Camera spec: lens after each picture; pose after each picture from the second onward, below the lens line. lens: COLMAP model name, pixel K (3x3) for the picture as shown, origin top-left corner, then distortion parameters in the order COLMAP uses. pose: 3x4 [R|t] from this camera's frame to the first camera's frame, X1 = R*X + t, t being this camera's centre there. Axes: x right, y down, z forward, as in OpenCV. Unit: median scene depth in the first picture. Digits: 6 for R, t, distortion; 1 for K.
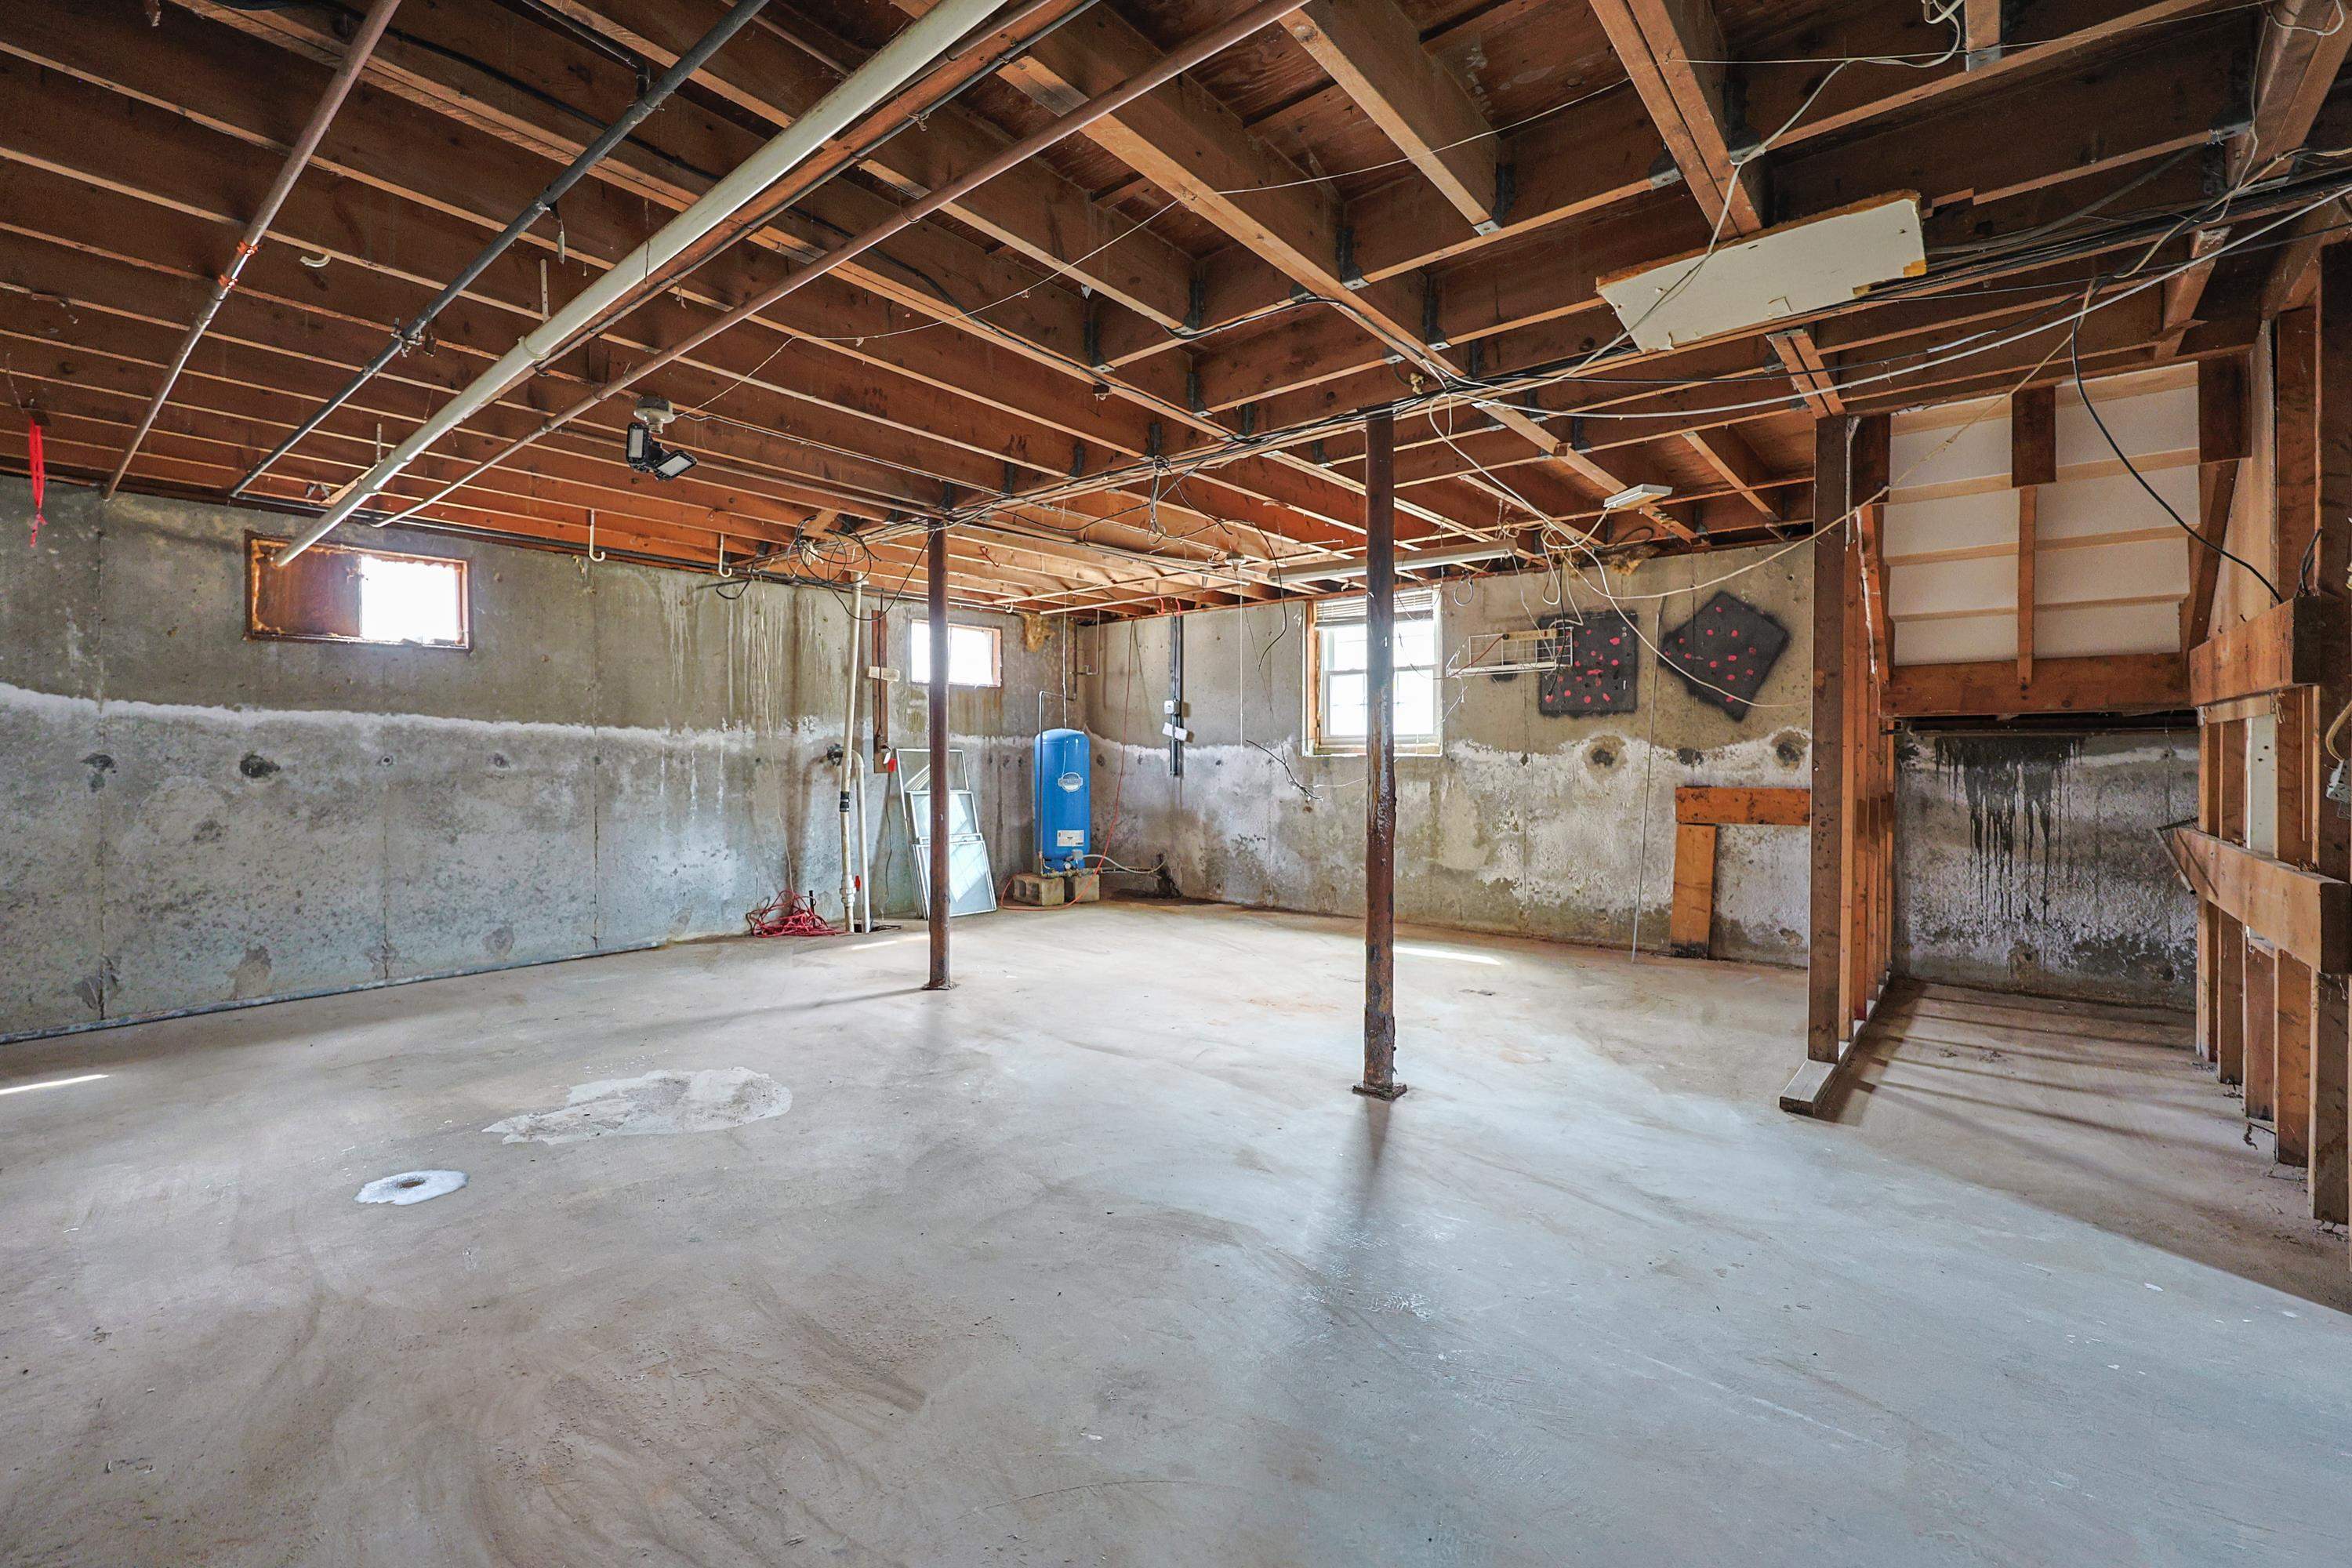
lens RADIAL K [[1016.7, 0, 1178.5], [0, 1016.7, 771.8], [0, 0, 1]] dist [0.000242, 0.000276]
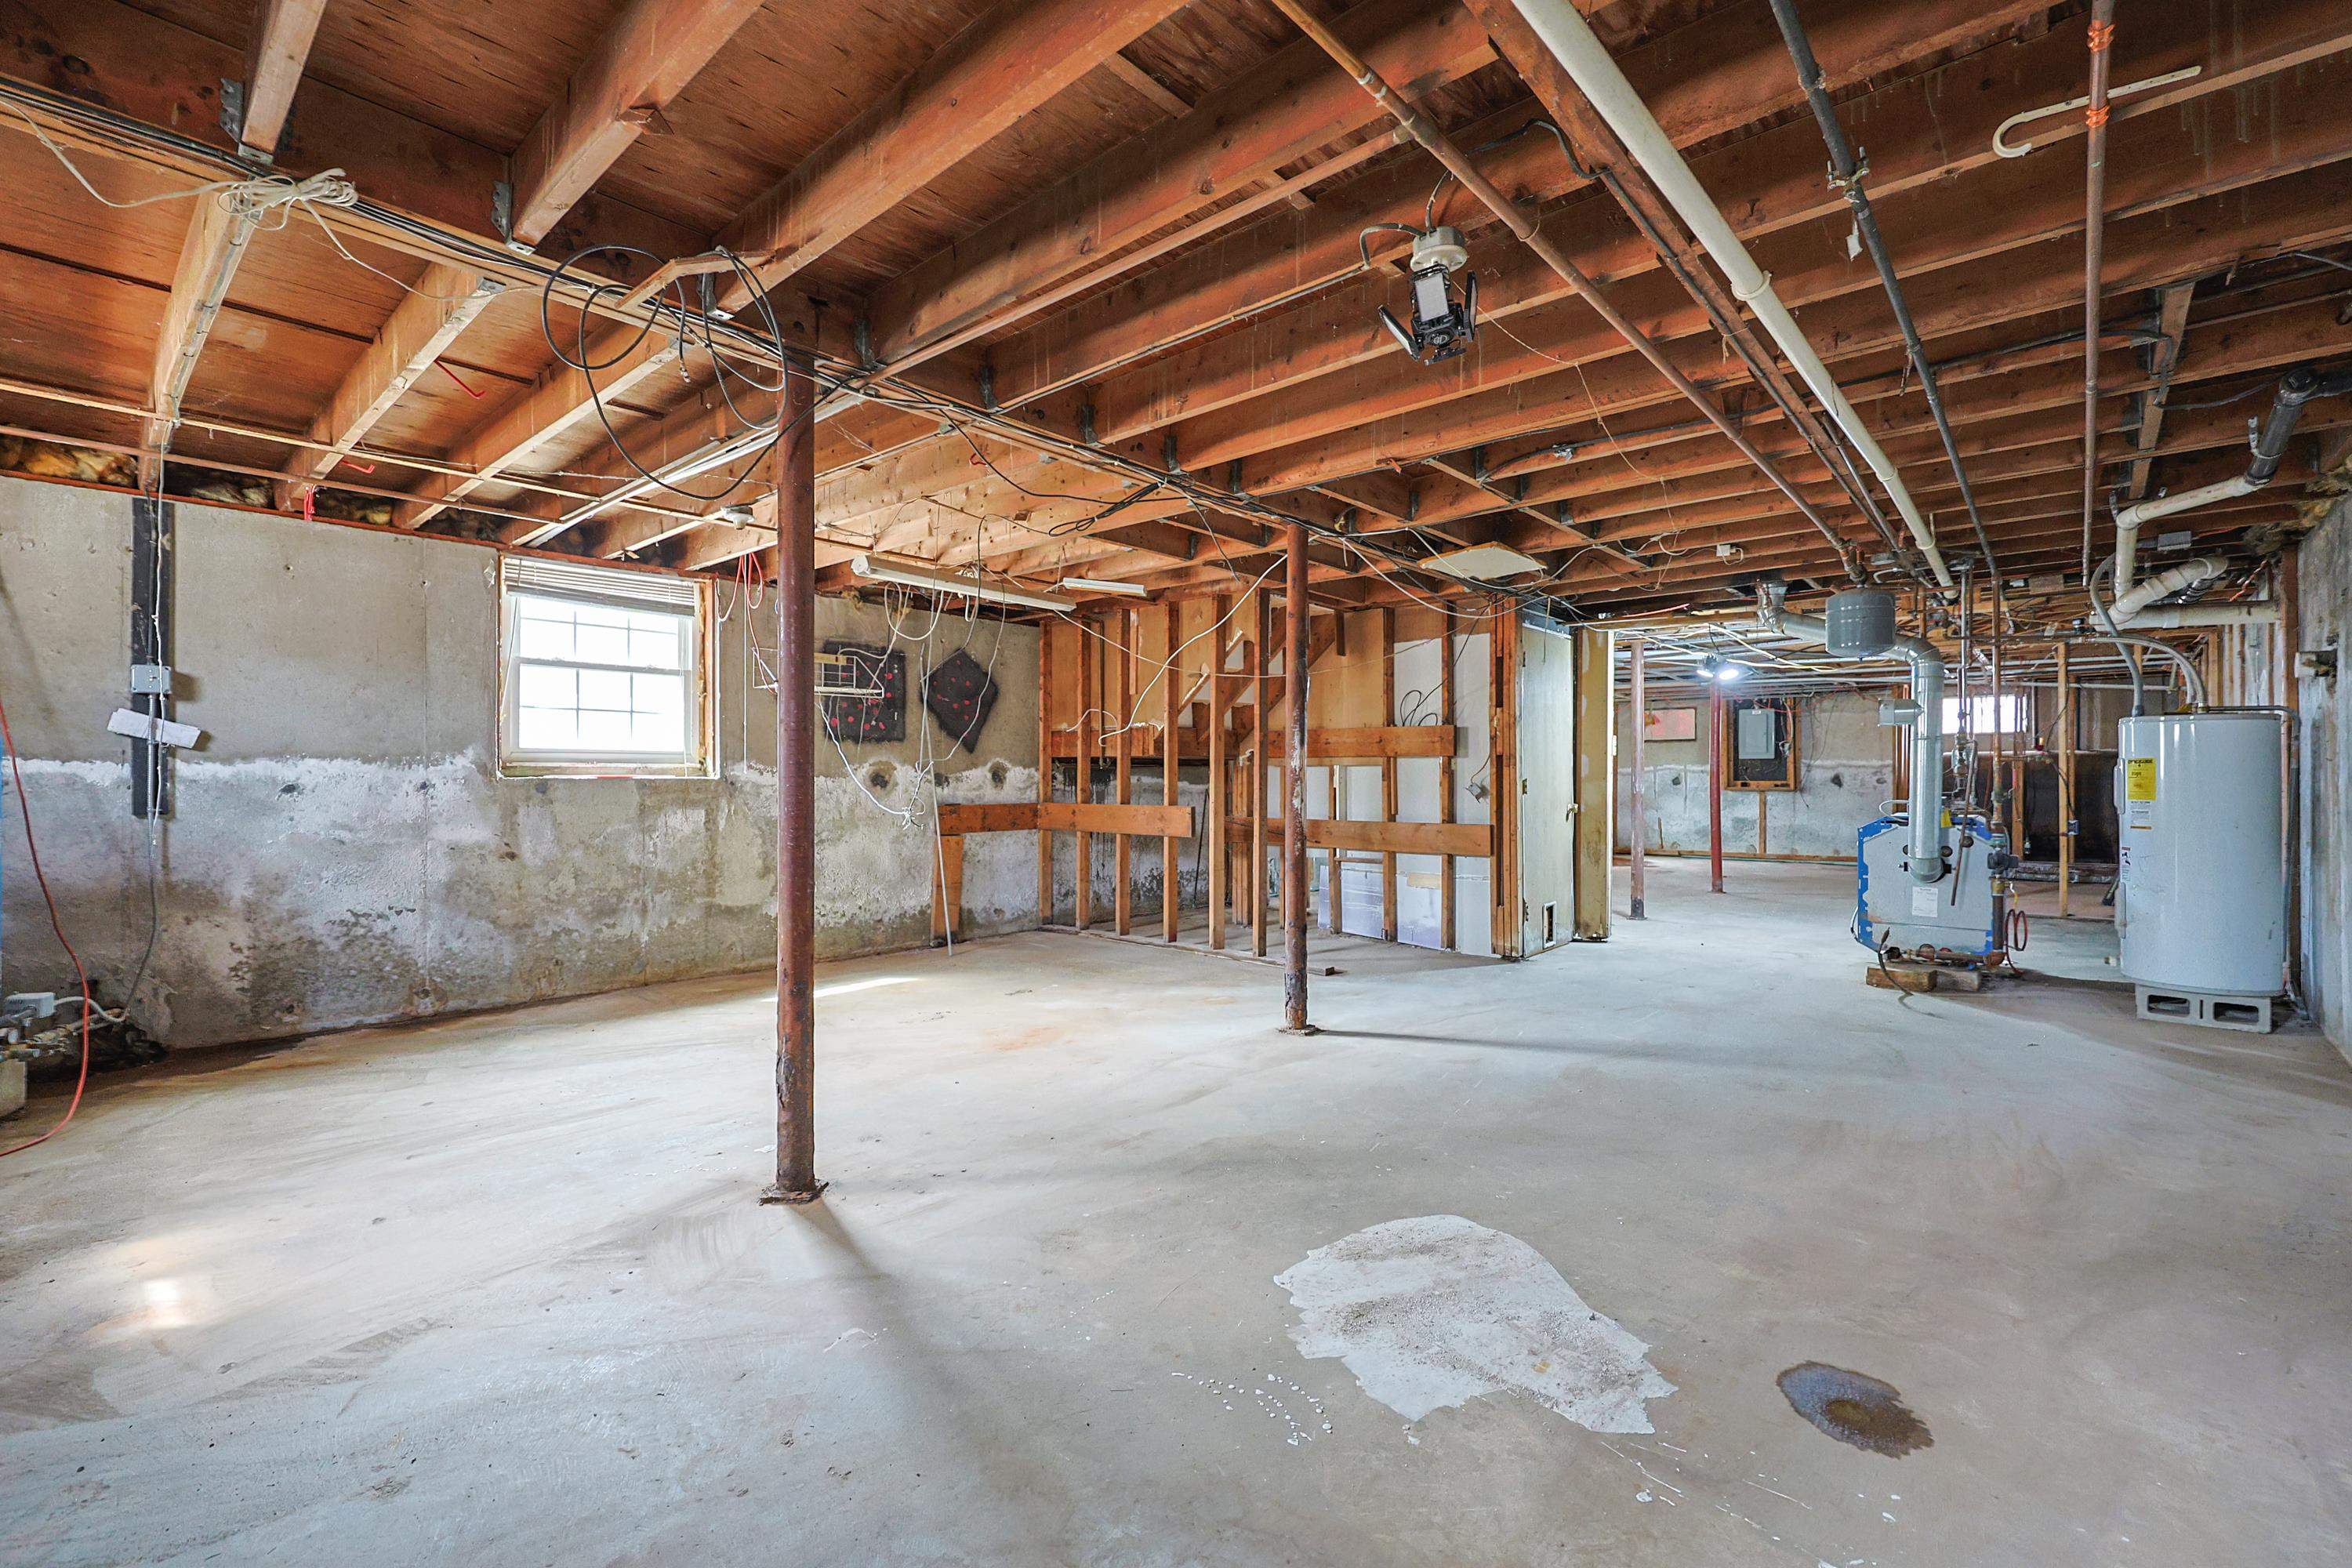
lens RADIAL K [[999.5, 0, 1183.2], [0, 999.5, 781.5], [0, 0, 1]] dist [-0.001550, -0.000302]
pose [[0.037141, -0.001319, 0.999309, -0.659600], [0.011496, 0.999934, 0.000893, -0.010723], [-0.999244, 0.011455, 0.037153, 0.649000]]
